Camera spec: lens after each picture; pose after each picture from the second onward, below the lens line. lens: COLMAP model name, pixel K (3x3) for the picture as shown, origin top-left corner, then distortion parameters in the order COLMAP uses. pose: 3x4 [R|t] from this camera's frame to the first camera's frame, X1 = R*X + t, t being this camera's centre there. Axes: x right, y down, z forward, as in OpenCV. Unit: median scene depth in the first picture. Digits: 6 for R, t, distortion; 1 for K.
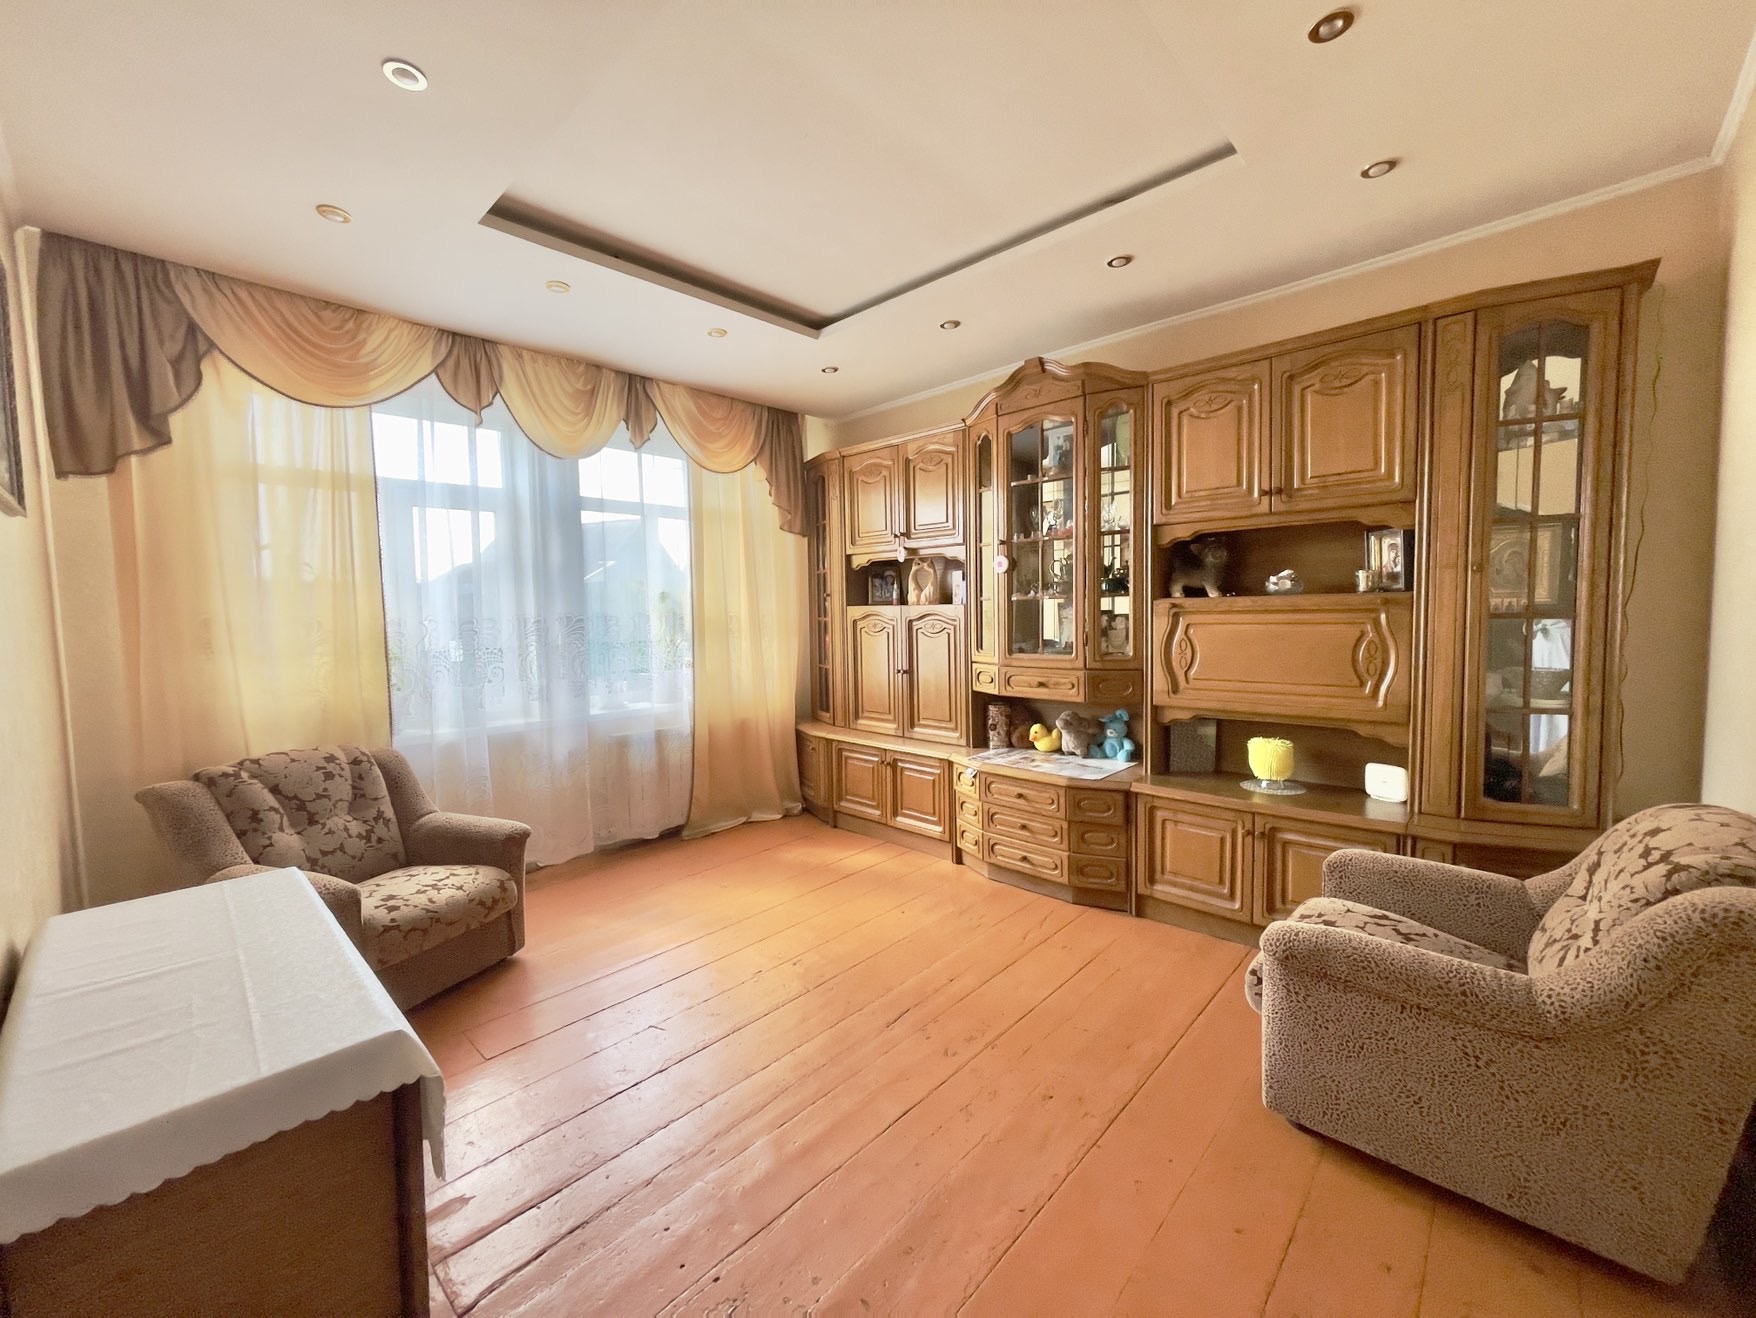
lens RADIAL K [[699.2, 0, 886.5], [0, 699.2, 654.2], [0, 0, 1]] dist [-0.000164, -0.000545]
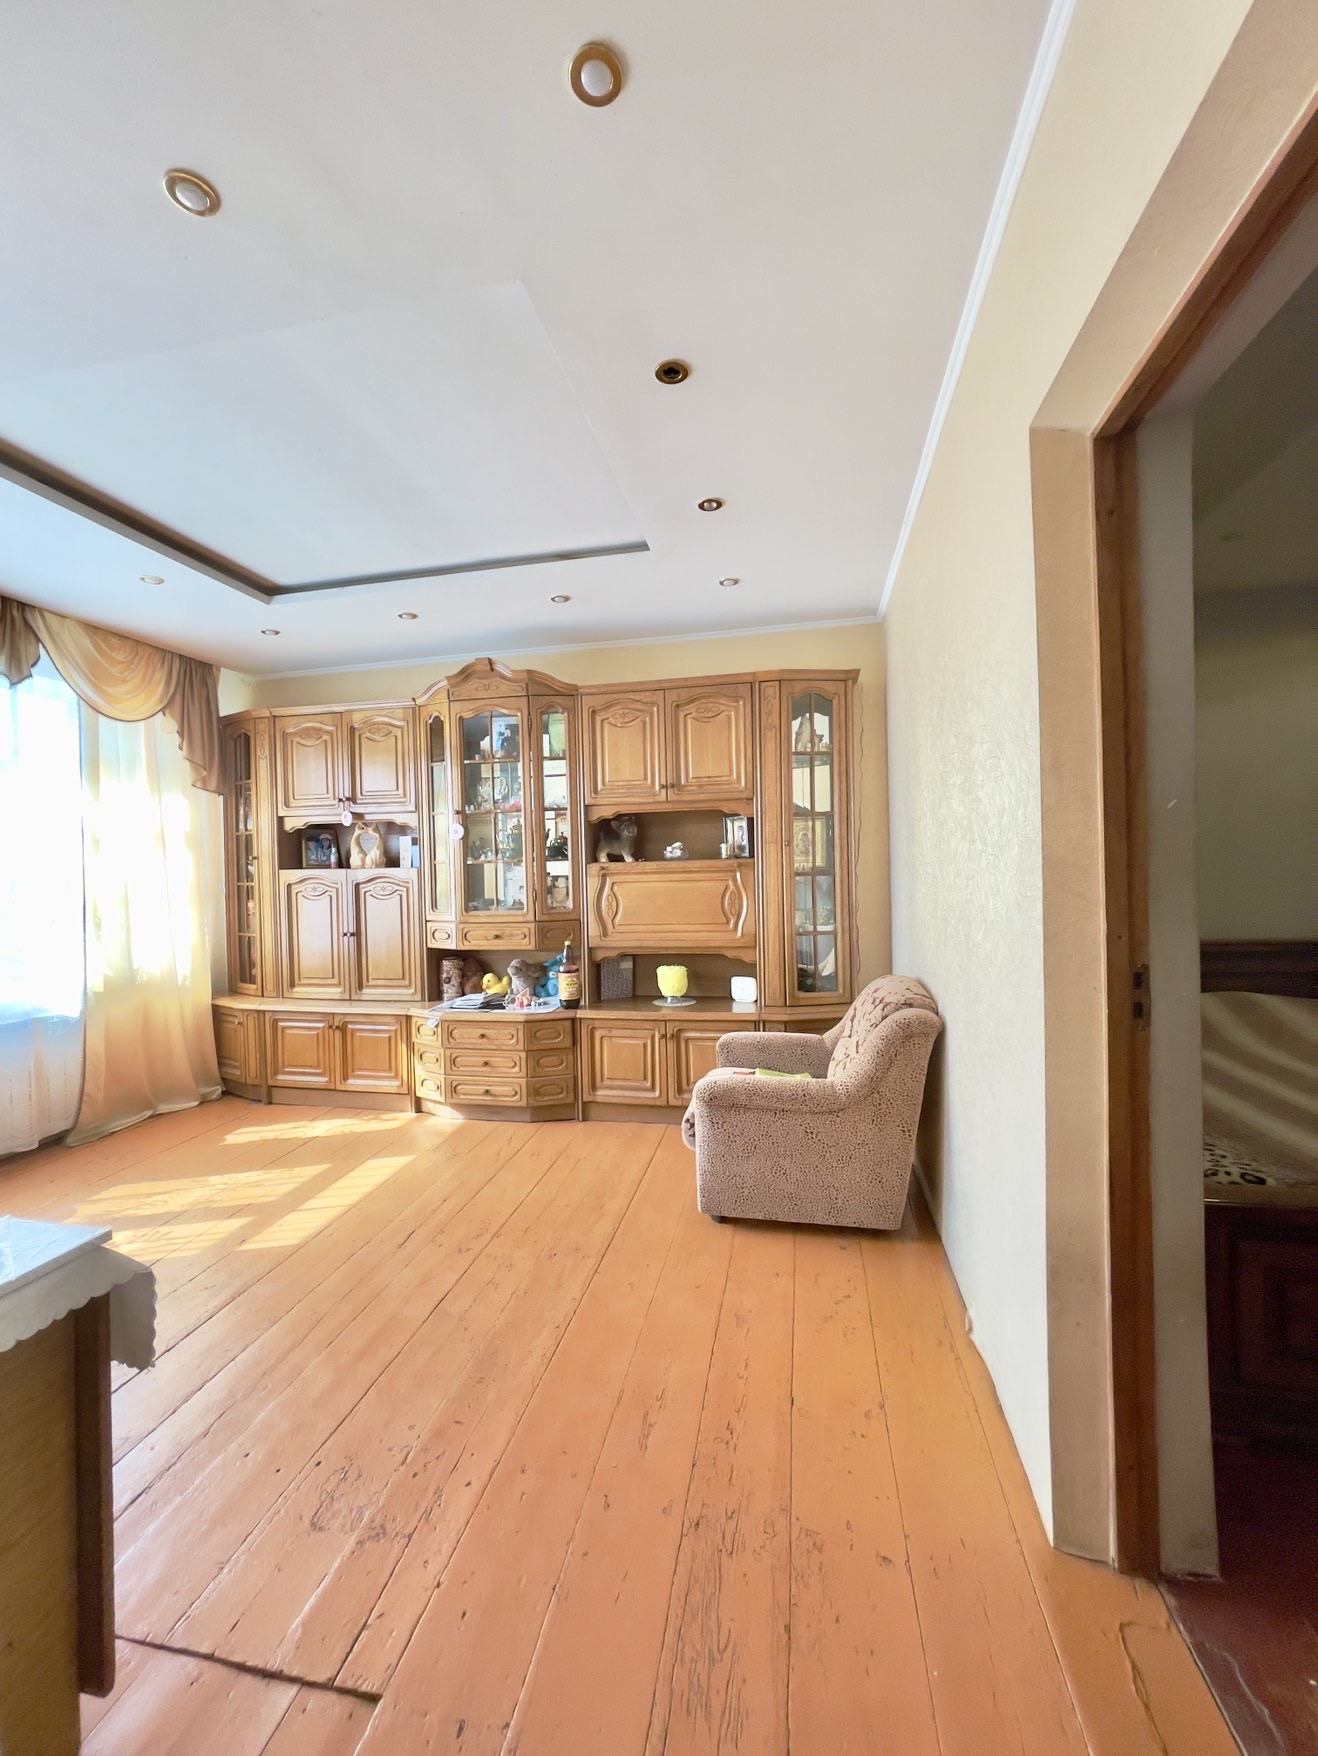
lens RADIAL K [[697.1, 0, 659.0], [0, 697.1, 878.0], [0, 0, 1]] dist [-0.004347, -0.000340]
pose [[0.853907, -0.007001, 0.520378, -0.141701], [0.038840, 0.997978, -0.050308, 0.014221], [-0.518974, 0.063170, 0.852453, -0.118064]]
